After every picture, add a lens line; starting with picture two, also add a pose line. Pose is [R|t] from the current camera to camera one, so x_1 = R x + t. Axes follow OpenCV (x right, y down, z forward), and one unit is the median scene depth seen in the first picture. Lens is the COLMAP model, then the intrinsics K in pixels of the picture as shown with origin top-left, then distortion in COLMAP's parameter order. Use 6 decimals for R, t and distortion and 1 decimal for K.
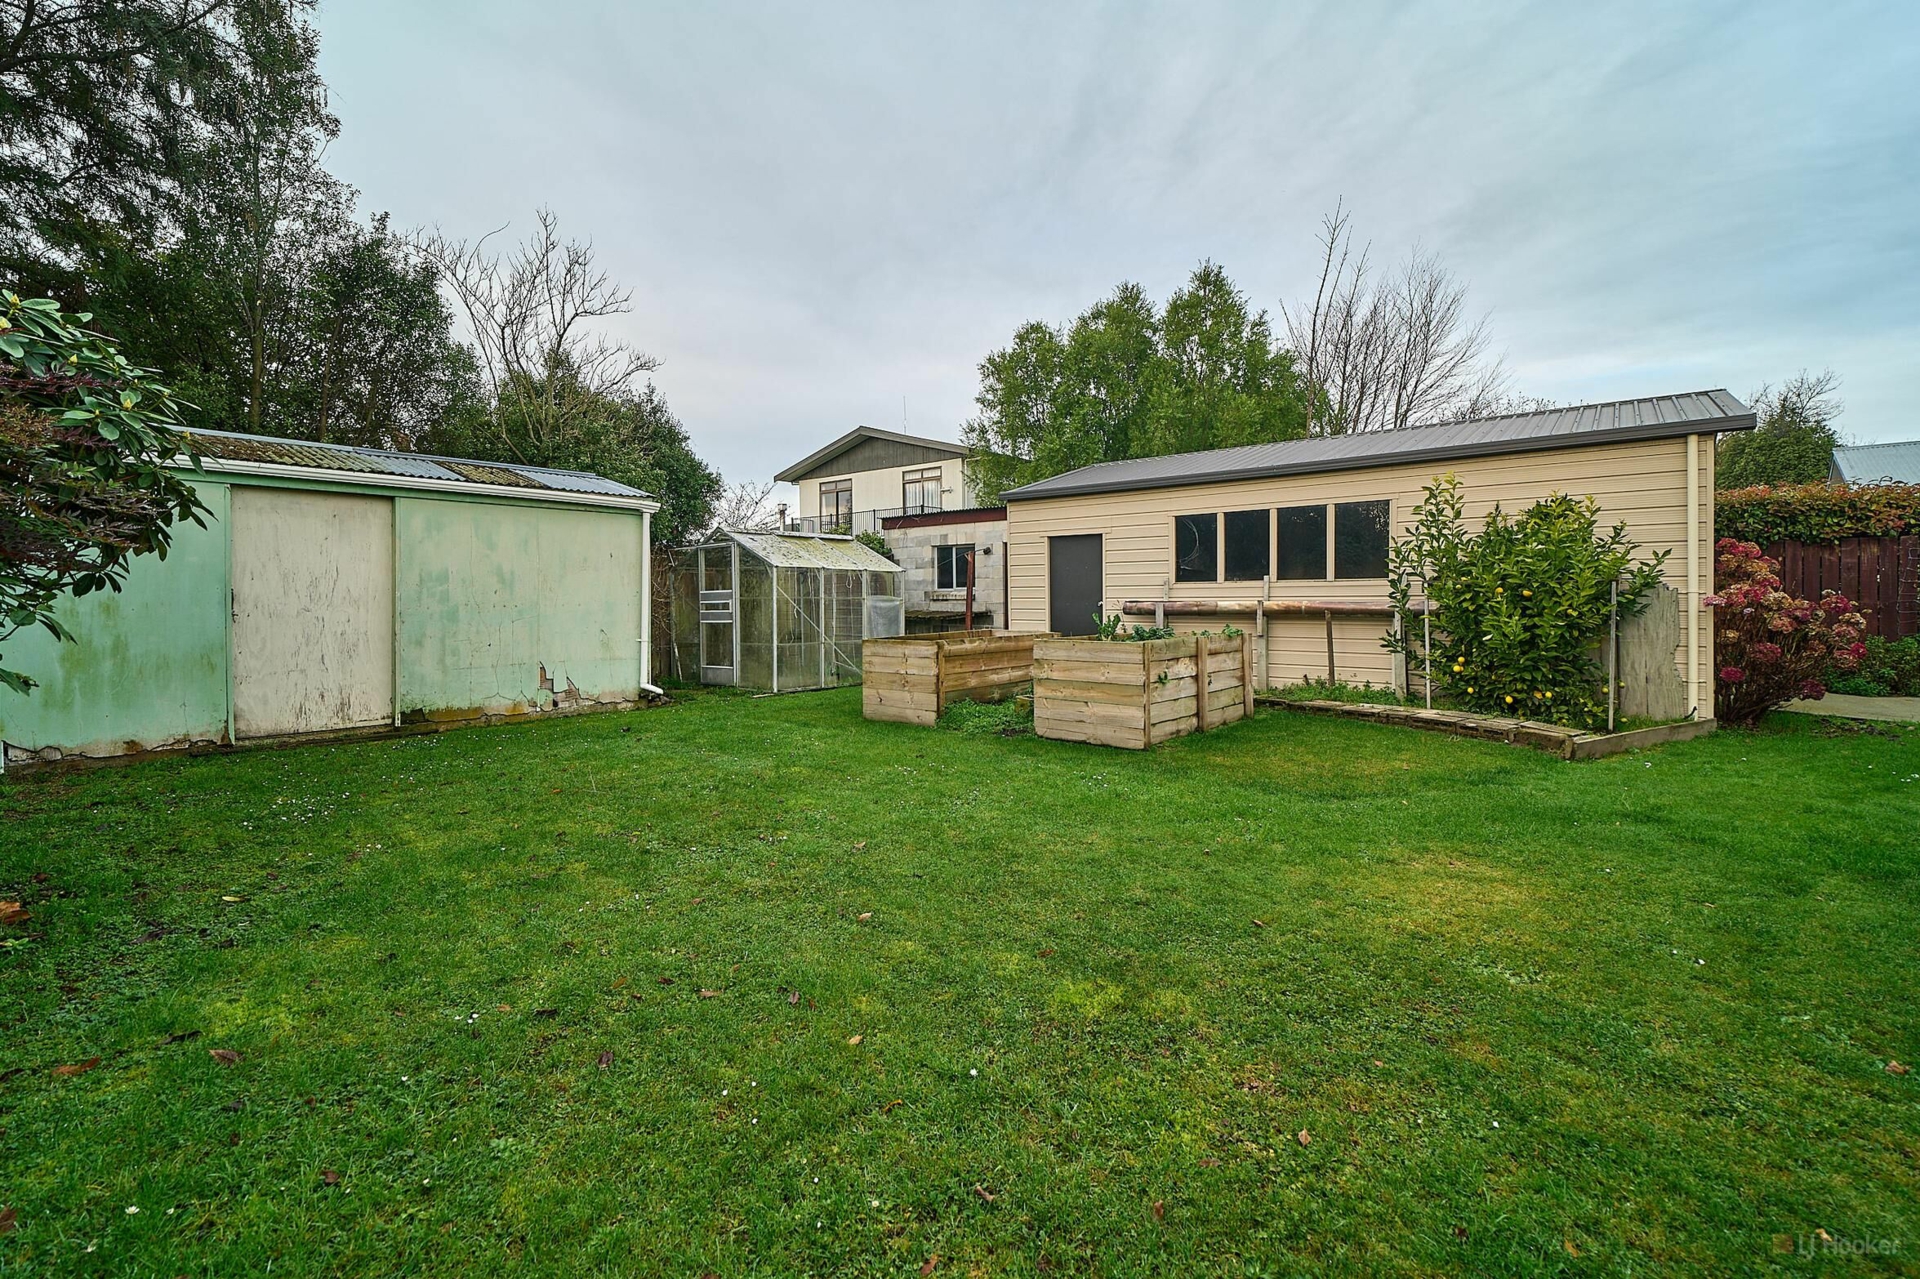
lens RADIAL K [[790.5, 0, 961.7], [0, 790.5, 594.6], [0, 0, 1]] dist [-0.000988, -0.000220]
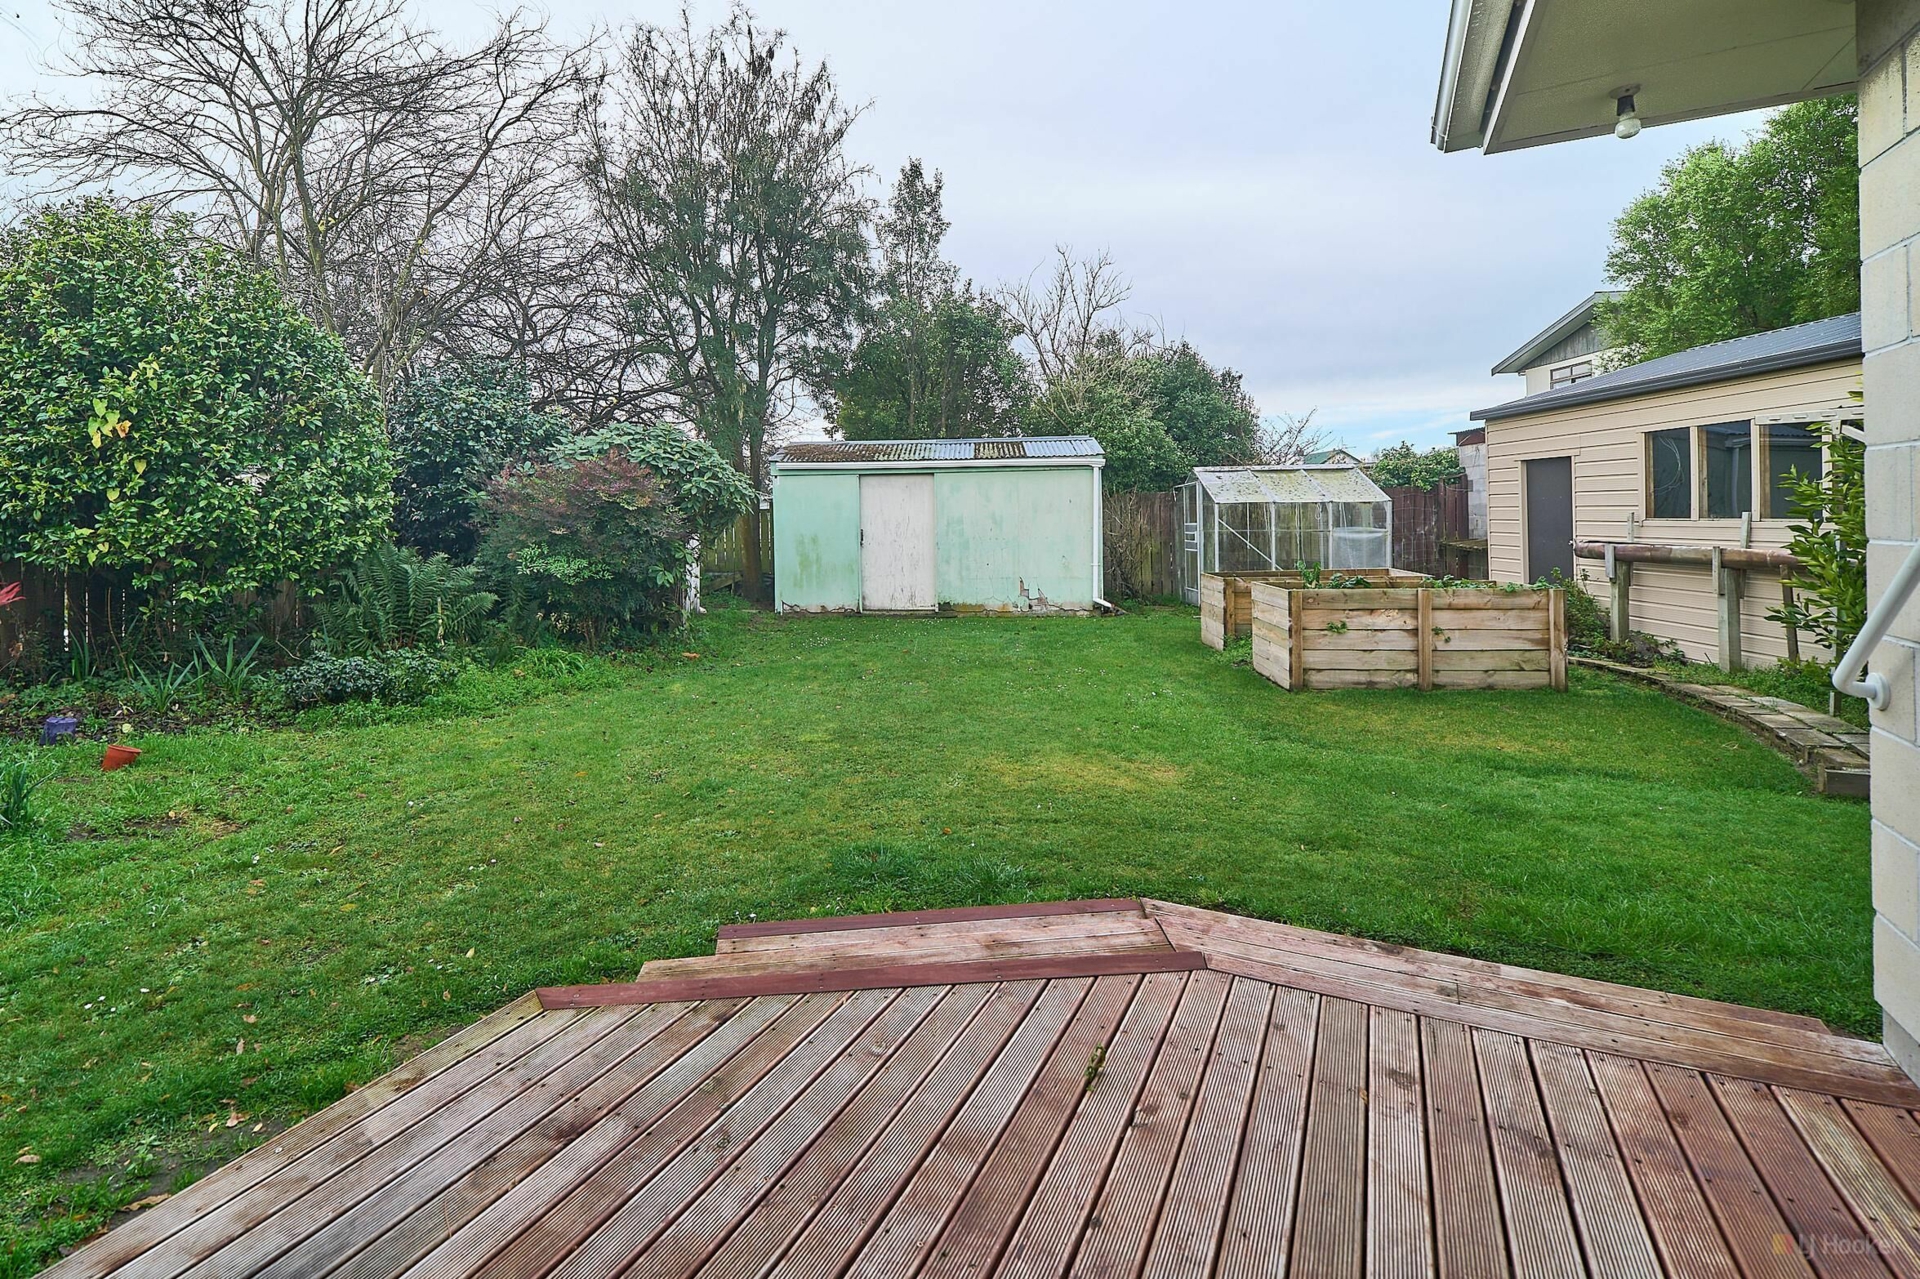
lens RADIAL K [[853.3, 0, 957.3], [0, 853.3, 518.0], [0, 0, 1]] dist [-0.000075, -0.000169]
pose [[0.614991, -0.000474, -0.788534, 0.686675], [0.014422, 0.999839, 0.010646, -0.045487], [0.788402, -0.017919, 0.614899, -0.058432]]
